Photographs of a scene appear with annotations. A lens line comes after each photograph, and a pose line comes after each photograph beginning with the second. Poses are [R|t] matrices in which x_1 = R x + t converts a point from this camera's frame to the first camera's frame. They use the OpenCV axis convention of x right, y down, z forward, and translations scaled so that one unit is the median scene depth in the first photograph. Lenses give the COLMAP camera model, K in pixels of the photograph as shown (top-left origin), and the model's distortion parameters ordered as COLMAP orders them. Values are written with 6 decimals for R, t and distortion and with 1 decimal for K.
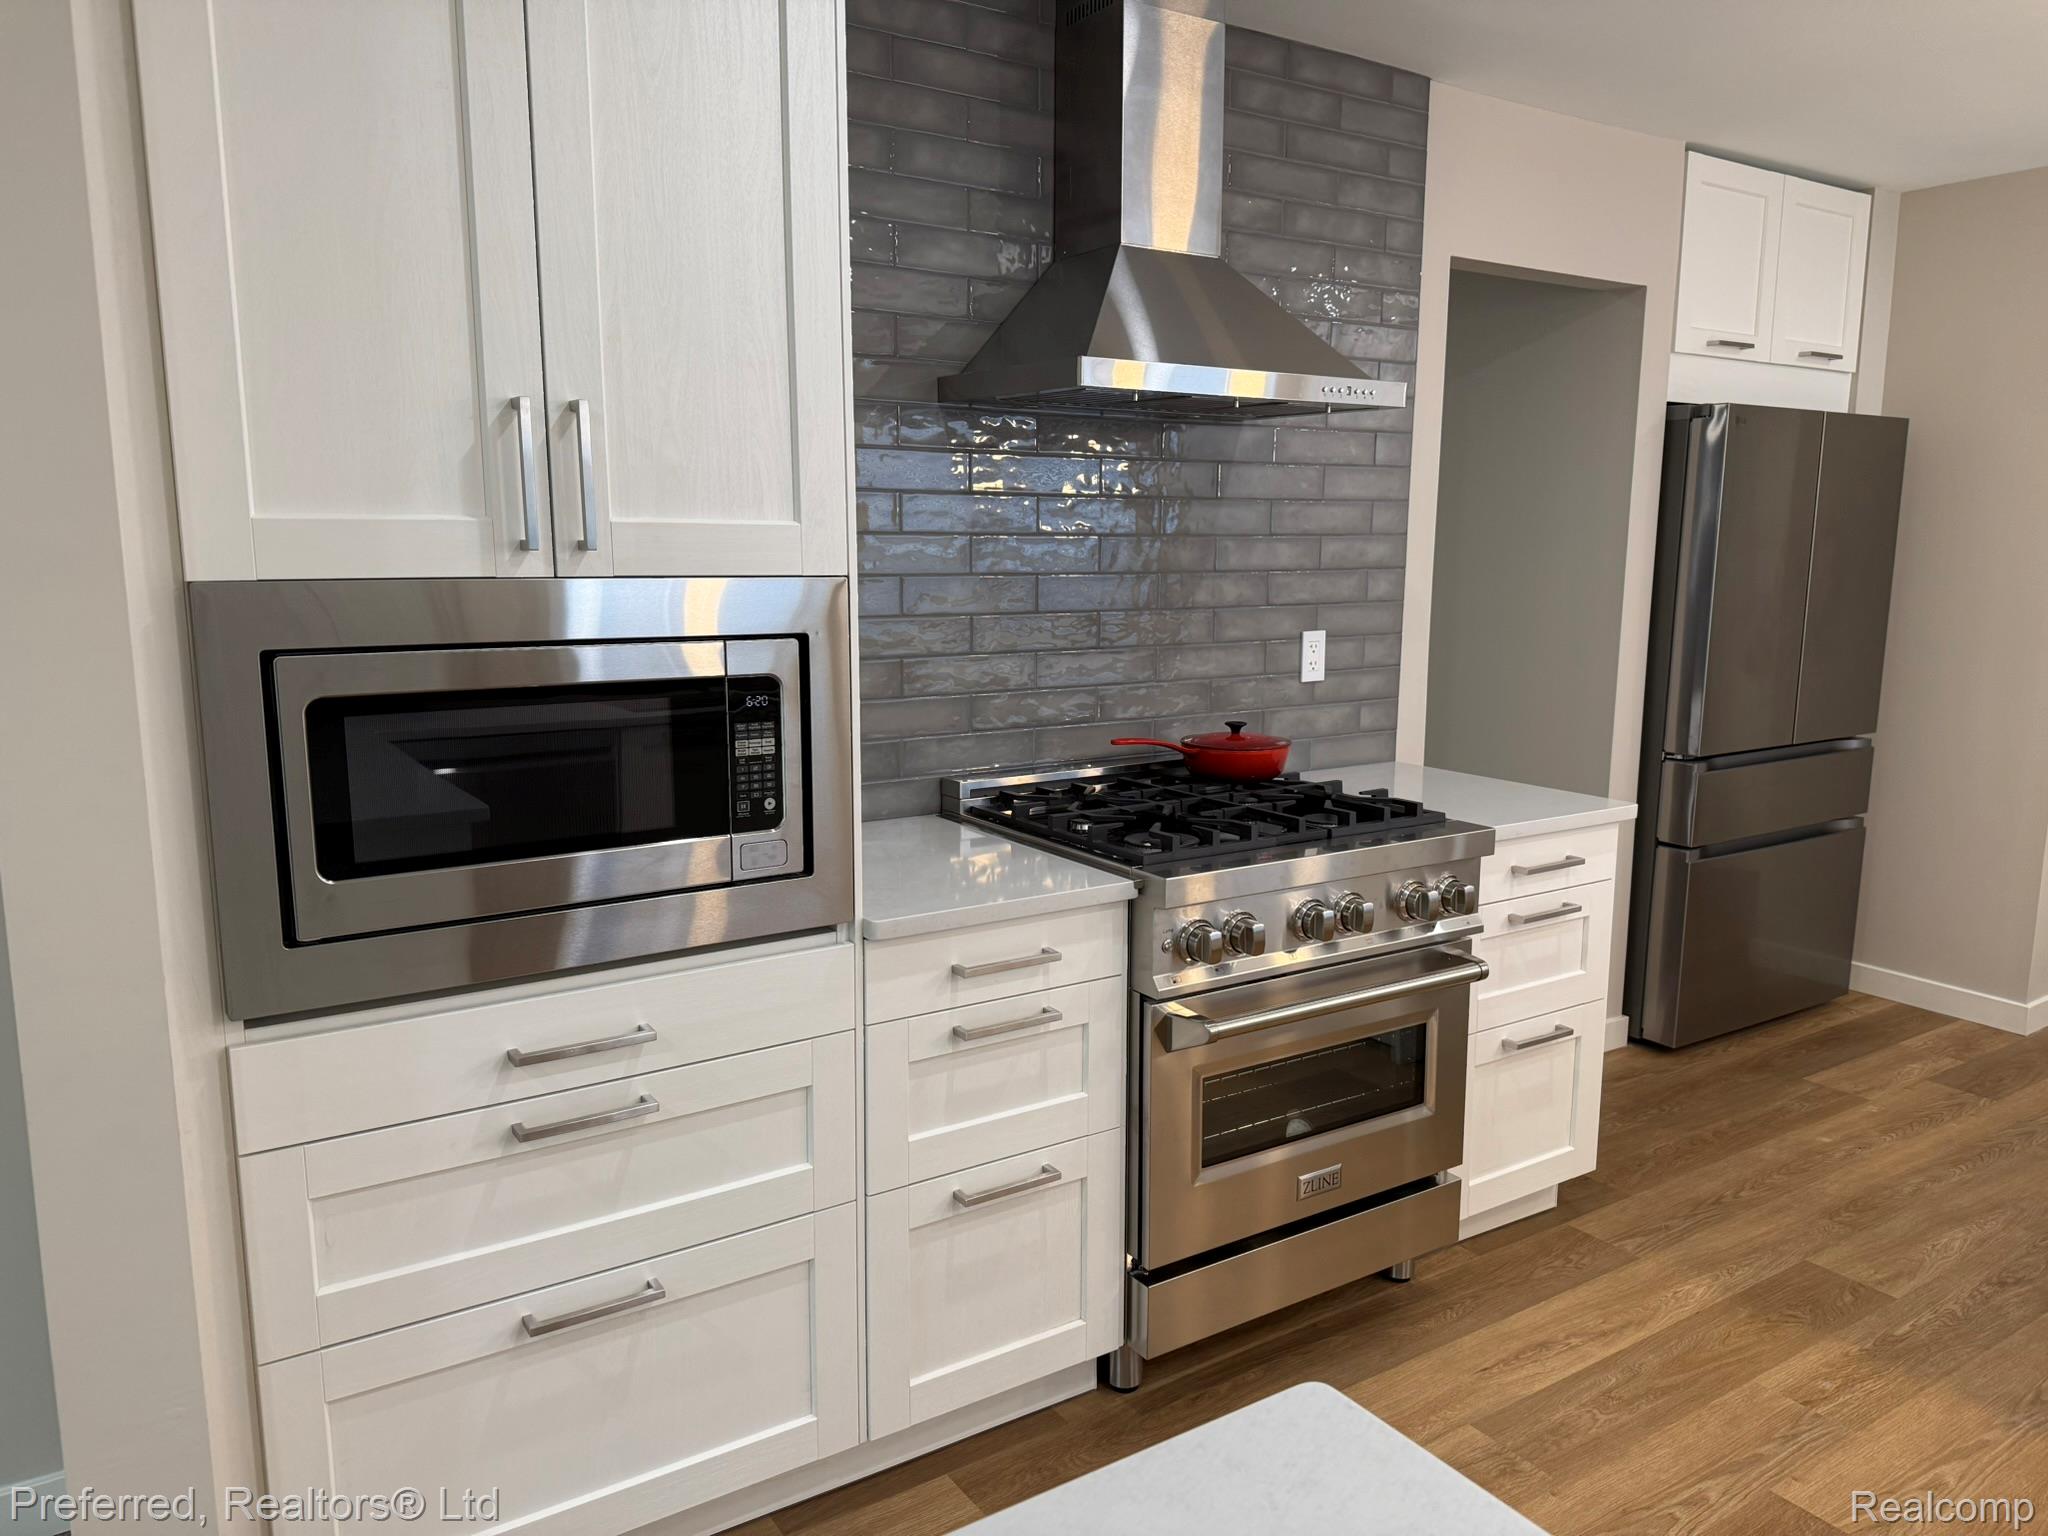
lens RADIAL K [[1450.7, 0, 1018.1], [0, 1450.7, 769.1], [0, 0, 1]] dist [0.005918, -0.000397]
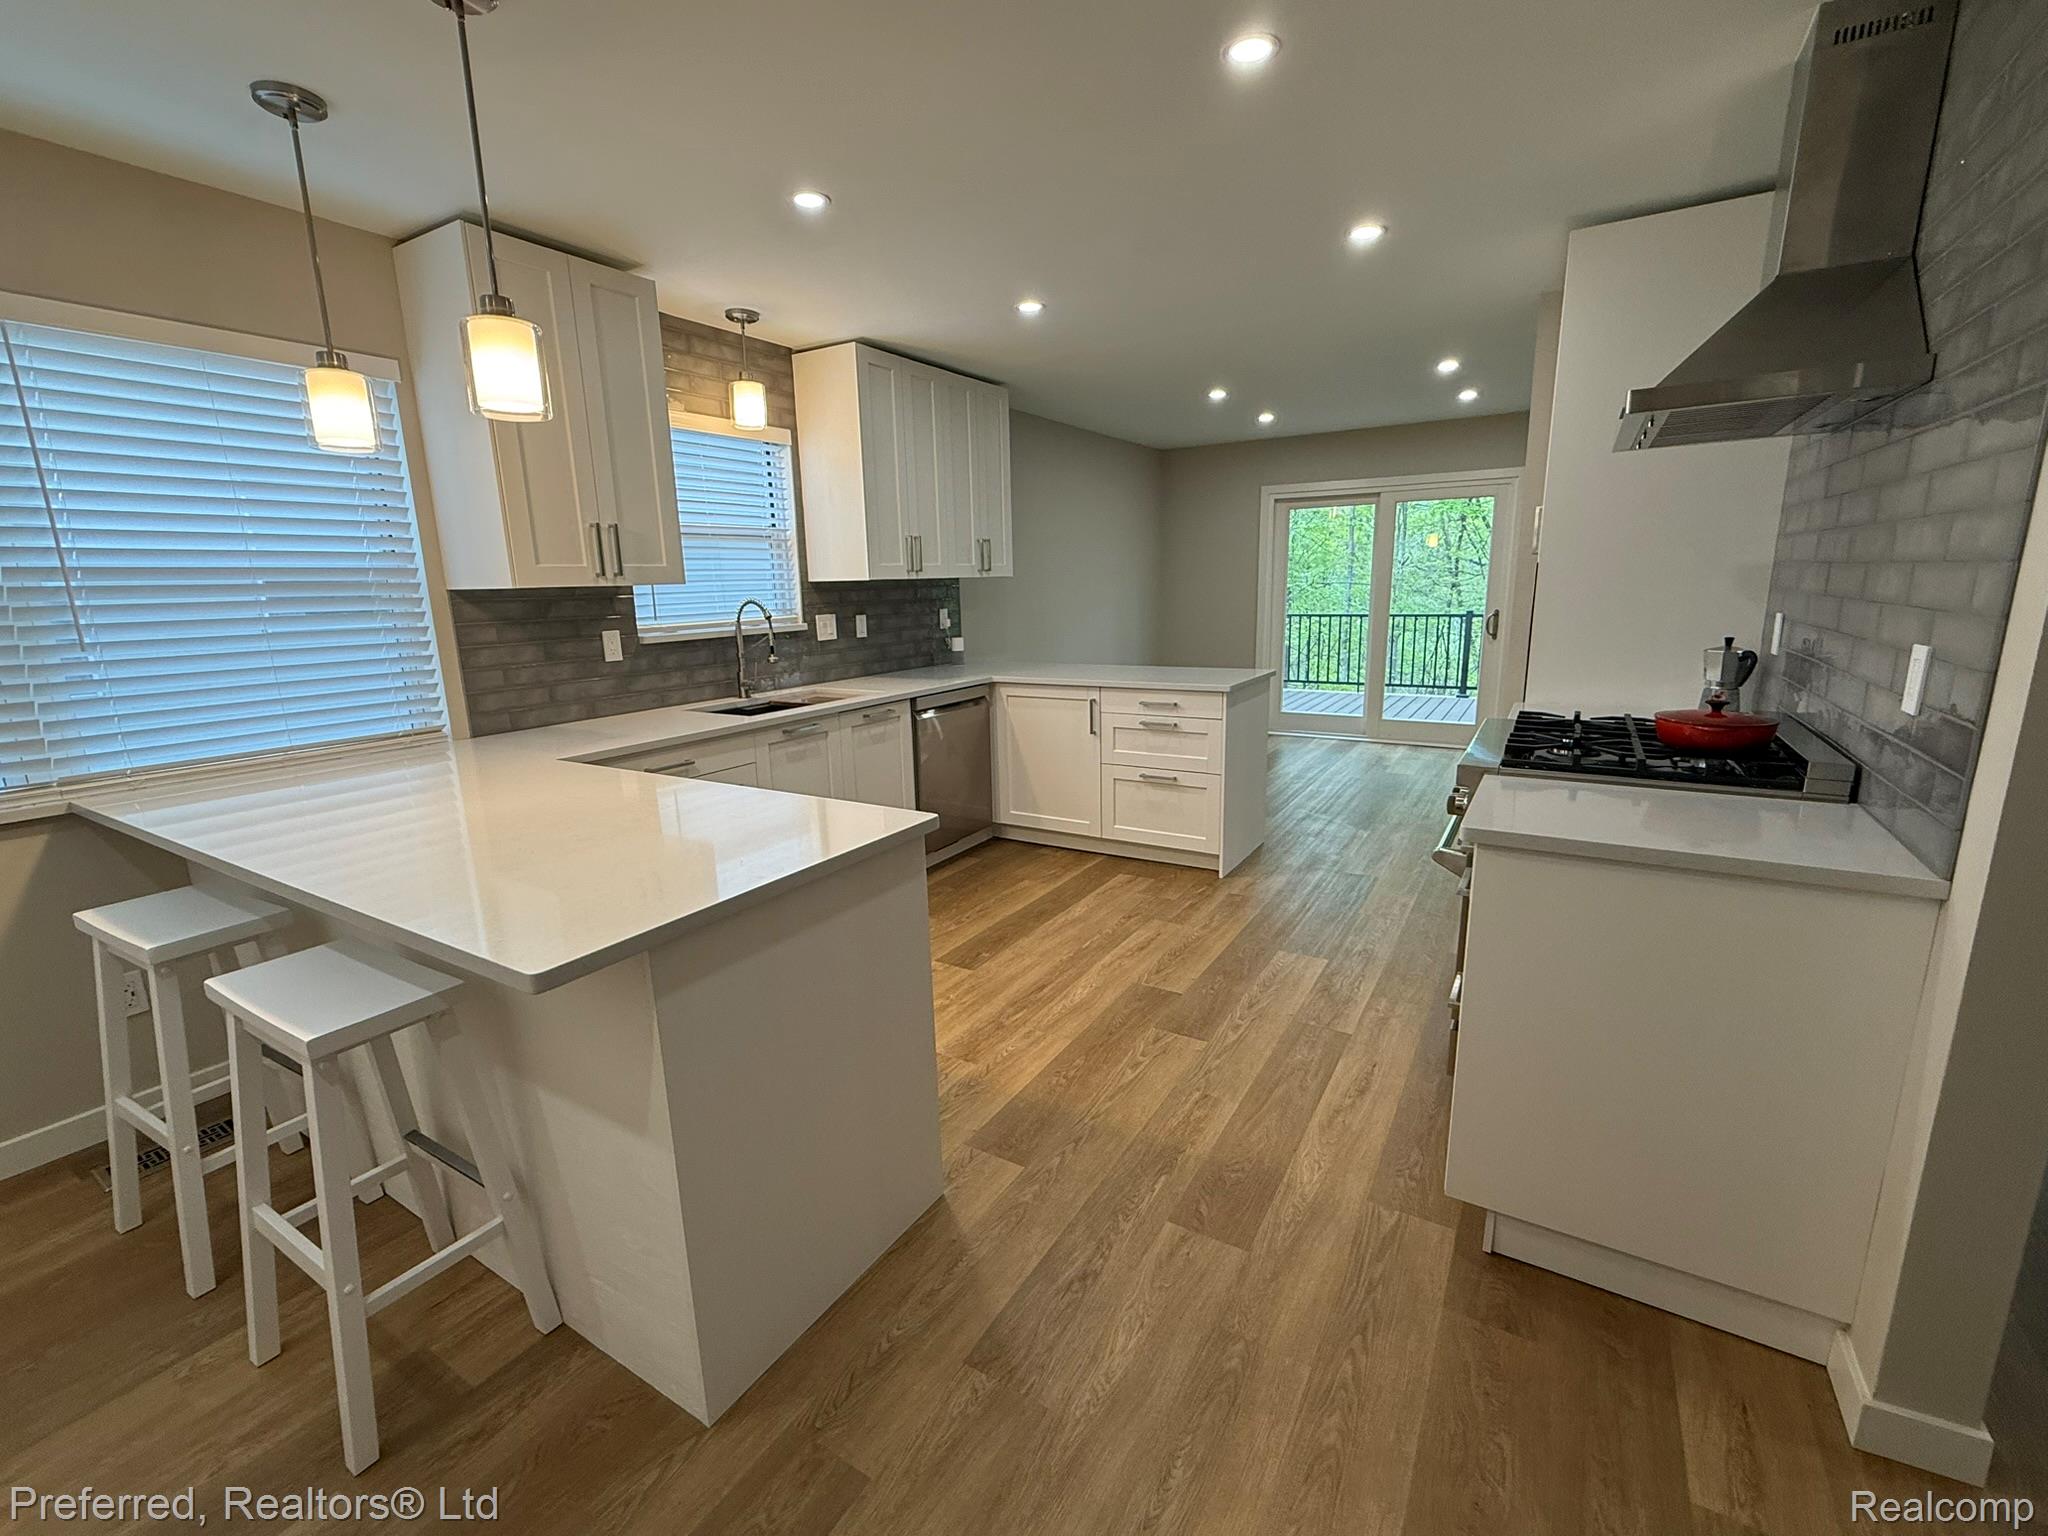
lens RADIAL K [[888.3, 0, 1029.1], [0, 888.3, 776.6], [0, 0, 1]] dist [0.000662, 0.000075]
pose [[-0.899879, 0.103662, -0.423641, 0.988182], [-0.062913, 0.930331, 0.361284, -0.202897], [0.431577, 0.351765, -0.830664, 1.450794]]
